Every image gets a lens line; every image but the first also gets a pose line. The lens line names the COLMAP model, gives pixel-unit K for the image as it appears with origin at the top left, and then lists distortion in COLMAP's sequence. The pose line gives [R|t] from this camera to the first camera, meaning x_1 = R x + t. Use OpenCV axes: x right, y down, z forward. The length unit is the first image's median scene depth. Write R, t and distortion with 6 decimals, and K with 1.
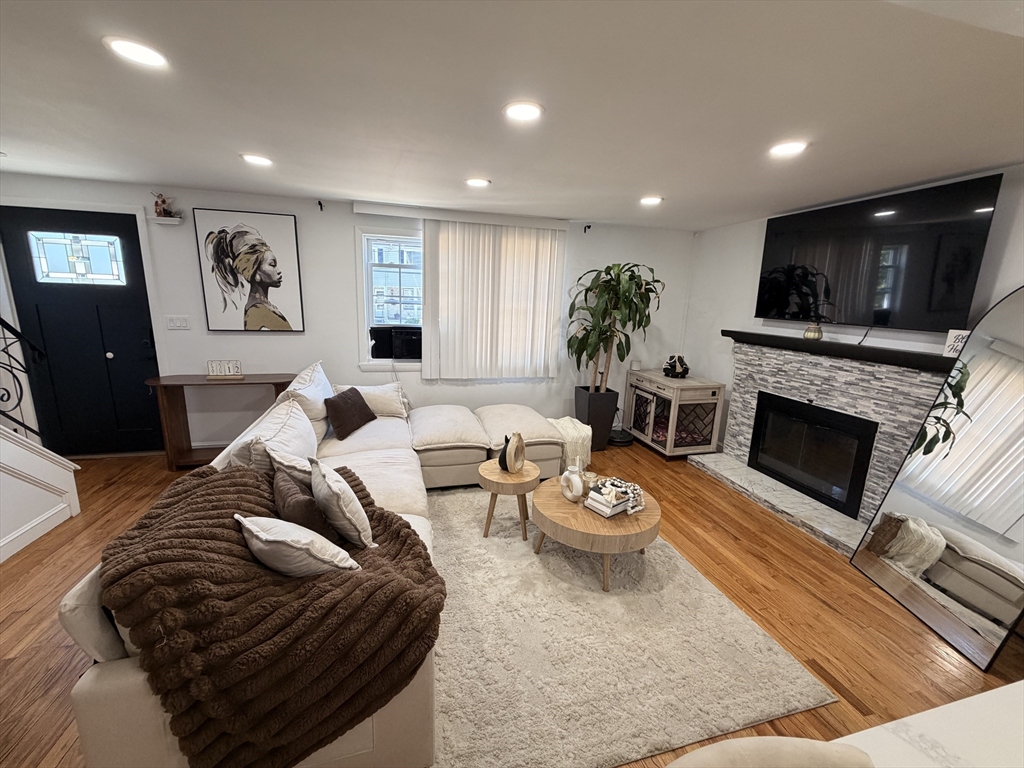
lens RADIAL K [[409.2, 0, 507.2], [0, 409.2, 388.1], [0, 0, 1]] dist [0.001415, 0.000226]
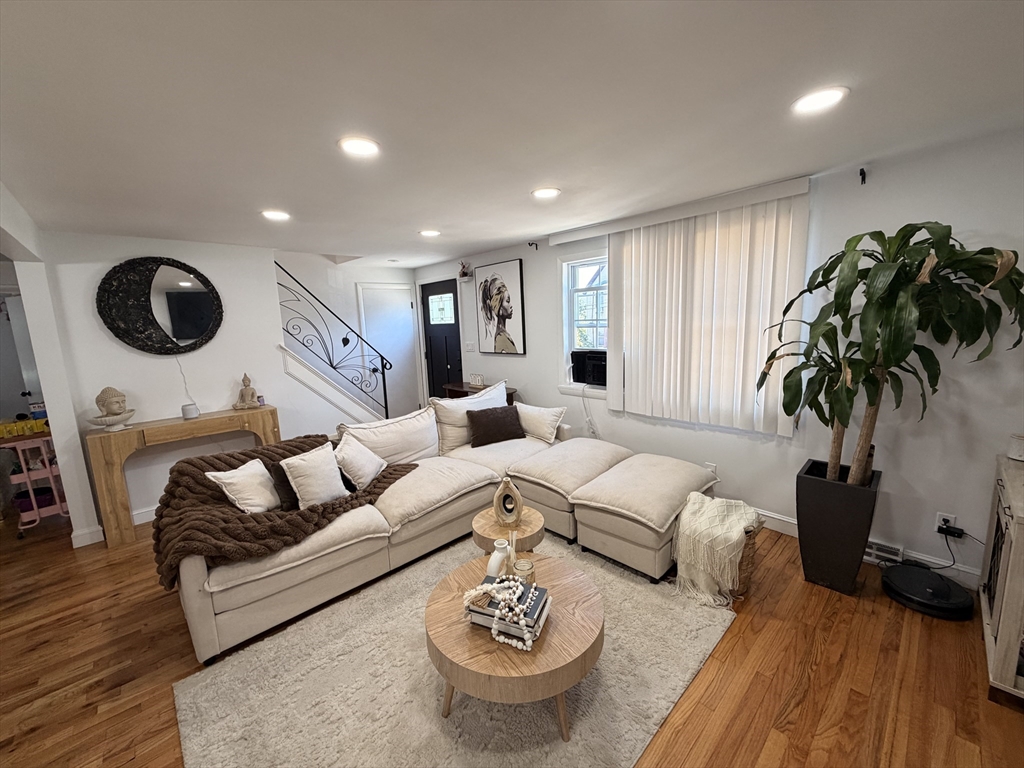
lens RADIAL K [[409.2, 0, 505.3], [0, 409.2, 381.5], [0, 0, 1]] dist [0.001415, 0.000226]
pose [[0.484709, 0.074256, -0.871518, 0.528159], [-0.135312, 0.990761, 0.009160, -0.067617], [0.864146, 0.113487, 0.490278, 0.404477]]
